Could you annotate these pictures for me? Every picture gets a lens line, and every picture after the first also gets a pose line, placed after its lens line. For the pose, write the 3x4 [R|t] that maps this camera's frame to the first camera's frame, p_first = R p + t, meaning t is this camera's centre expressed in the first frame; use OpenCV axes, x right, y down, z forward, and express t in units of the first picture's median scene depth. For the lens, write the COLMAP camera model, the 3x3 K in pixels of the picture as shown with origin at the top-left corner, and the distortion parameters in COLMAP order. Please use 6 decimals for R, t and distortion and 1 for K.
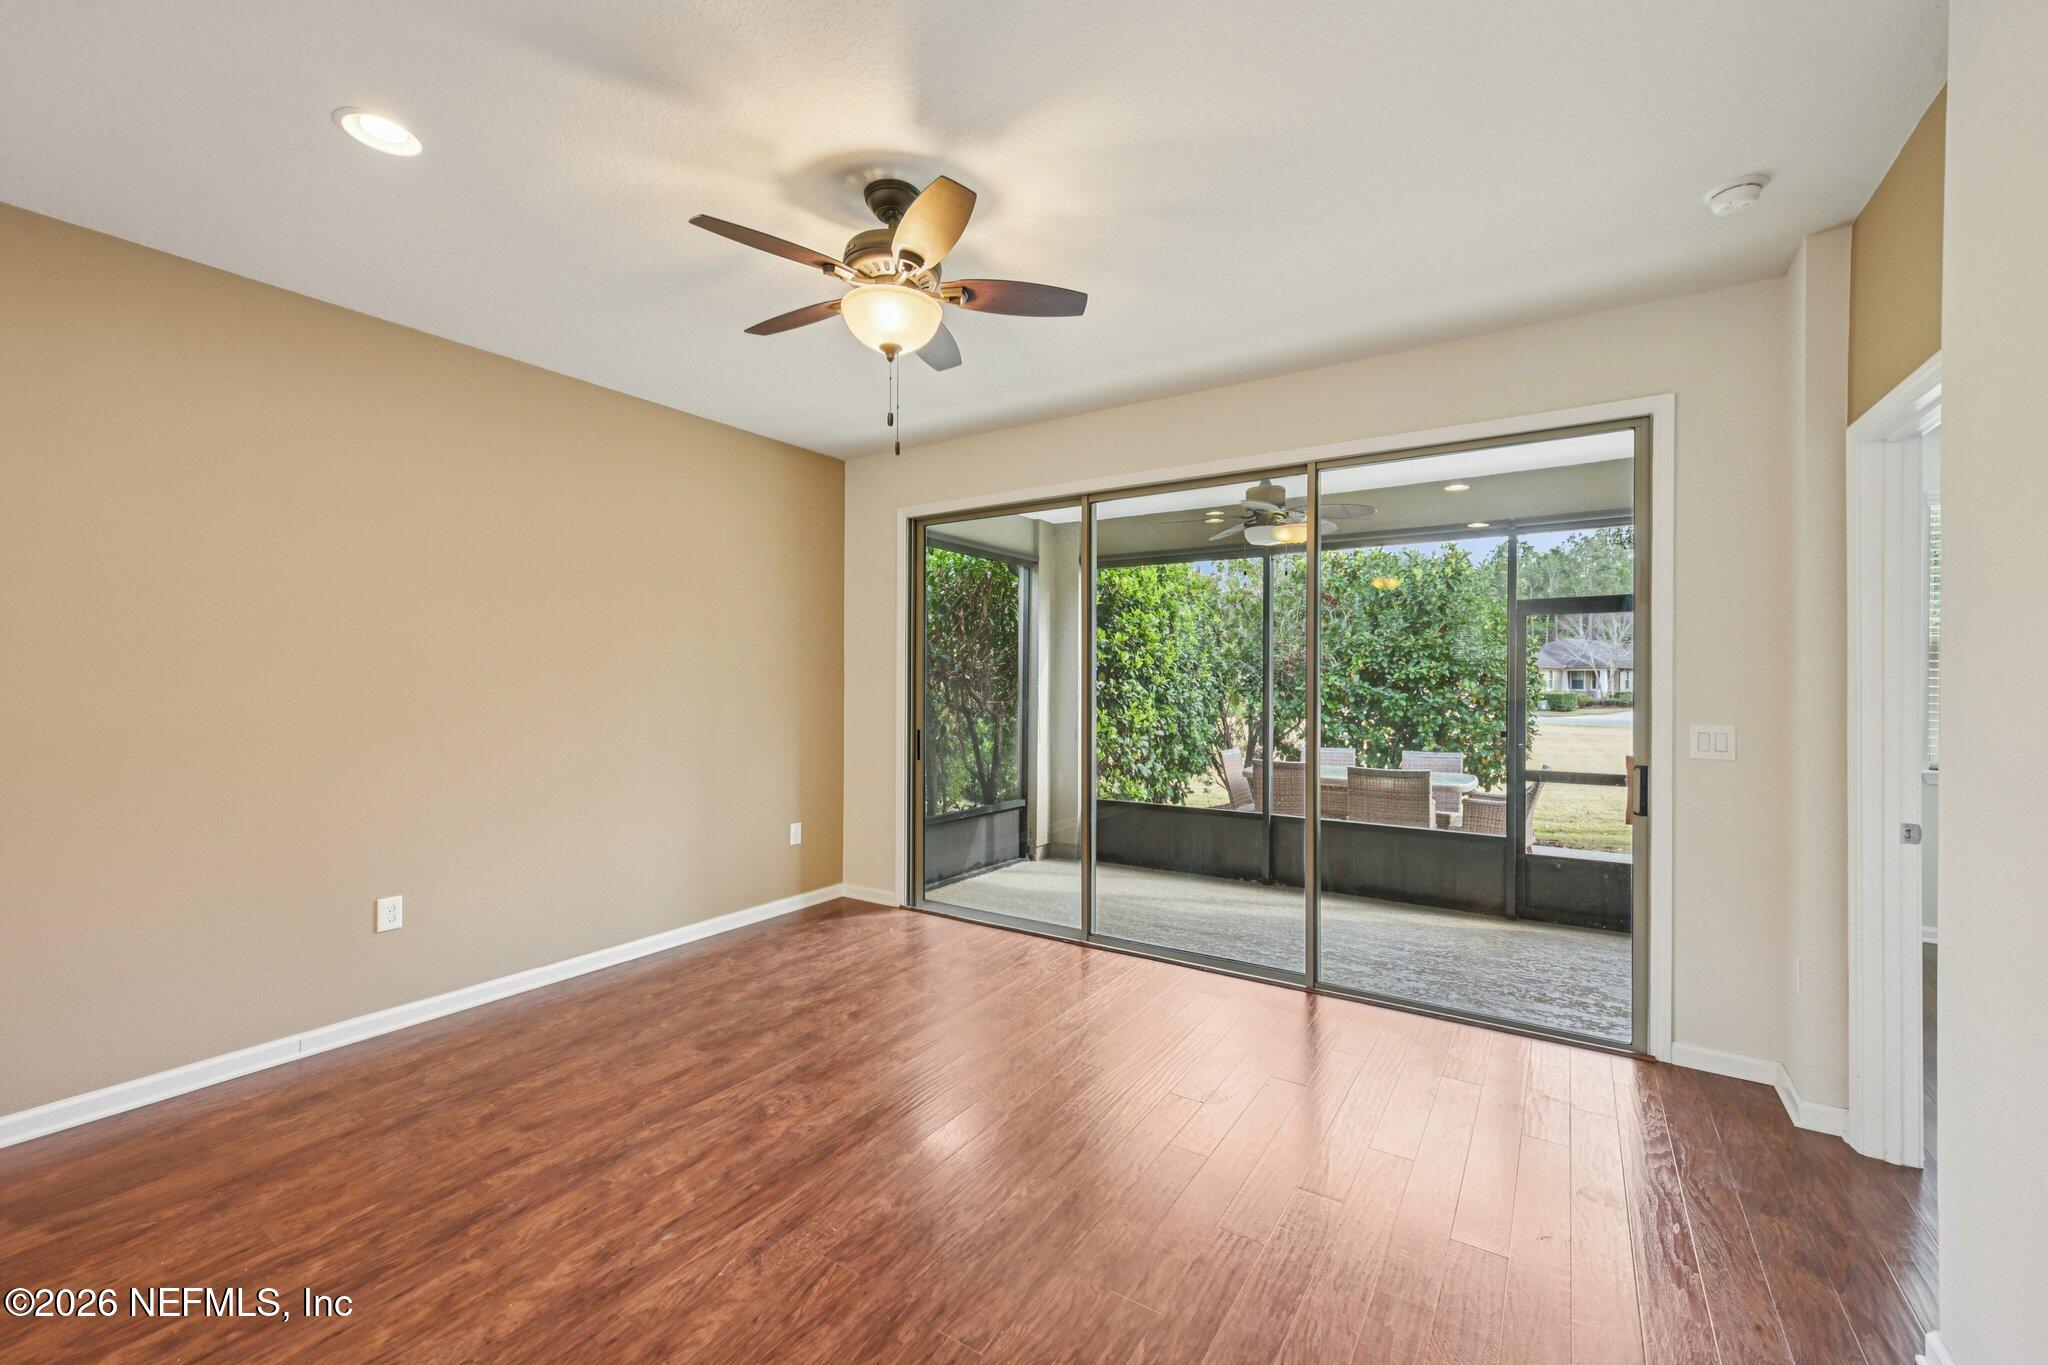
lens RADIAL K [[829.5, 0, 1024.0], [0, 829.5, 682.5], [0, 0, 1]] dist [0.004154, 0.000195]
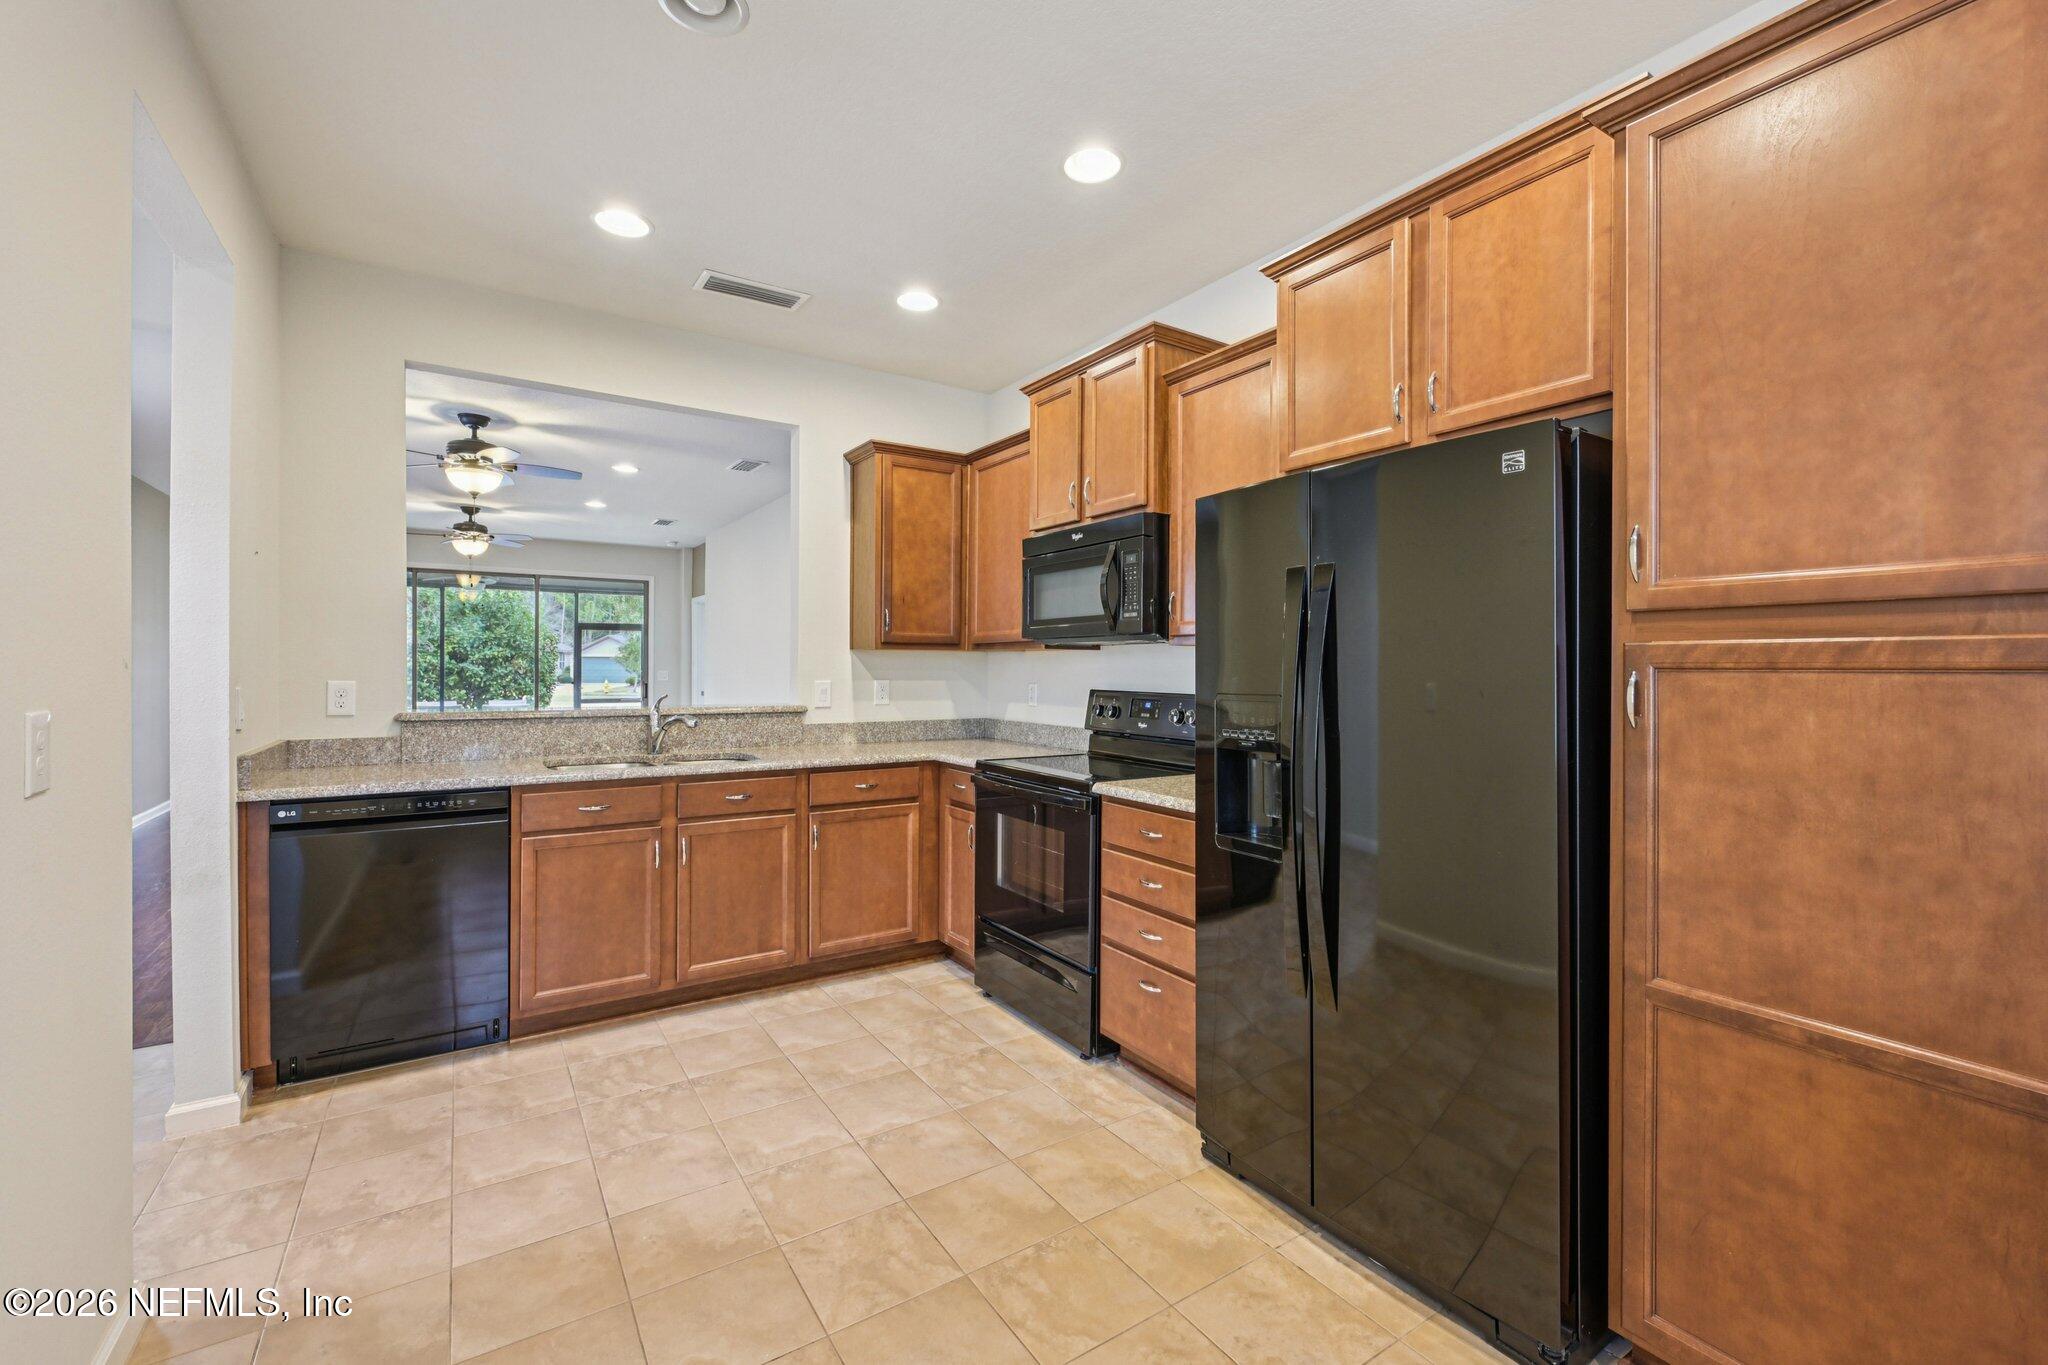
lens RADIAL K [[881.5, 0, 1026.5], [0, 881.5, 667.6], [0, 0, 1]] dist [0.001090, 0.000109]
pose [[0.410081, -0.001934, 0.912047, -0.984681], [-0.001296, 0.999996, 0.002703, 0.011361], [-0.912048, -0.002290, 0.410077, -0.982291]]
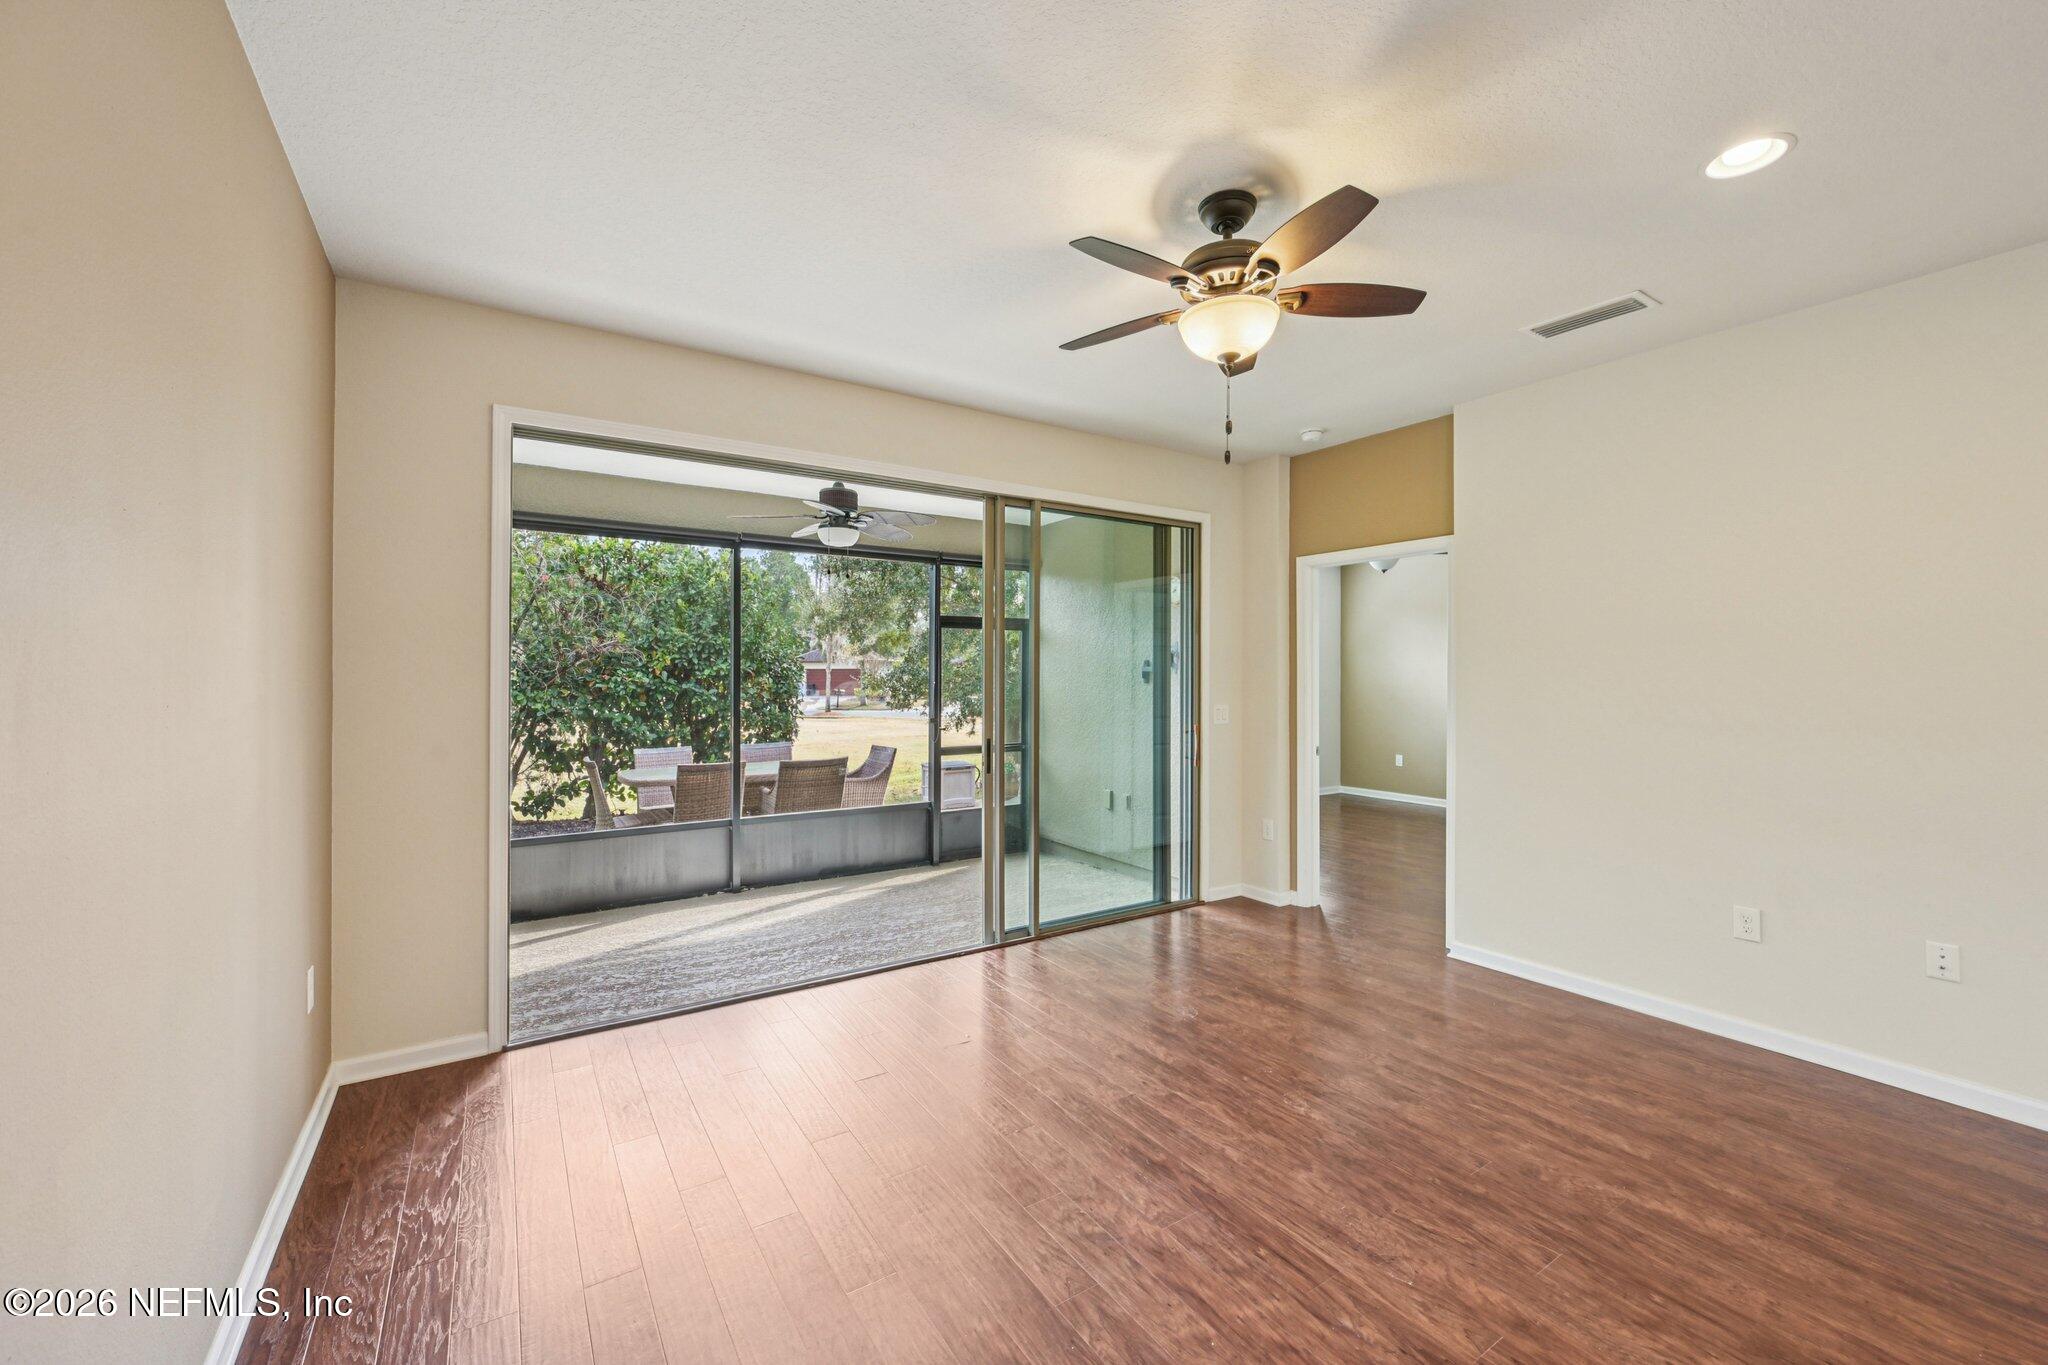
lens RADIAL K [[819.3, 0, 1039.0], [0, 819.3, 674.2], [0, 0, 1]] dist [-0.001273, -0.000413]
pose [[0.391949, 0.000130, 0.919987, -0.469192], [0.000512, 1.000000, -0.000360, -0.007496], [-0.919987, 0.000612, 0.391949, 0.331990]]
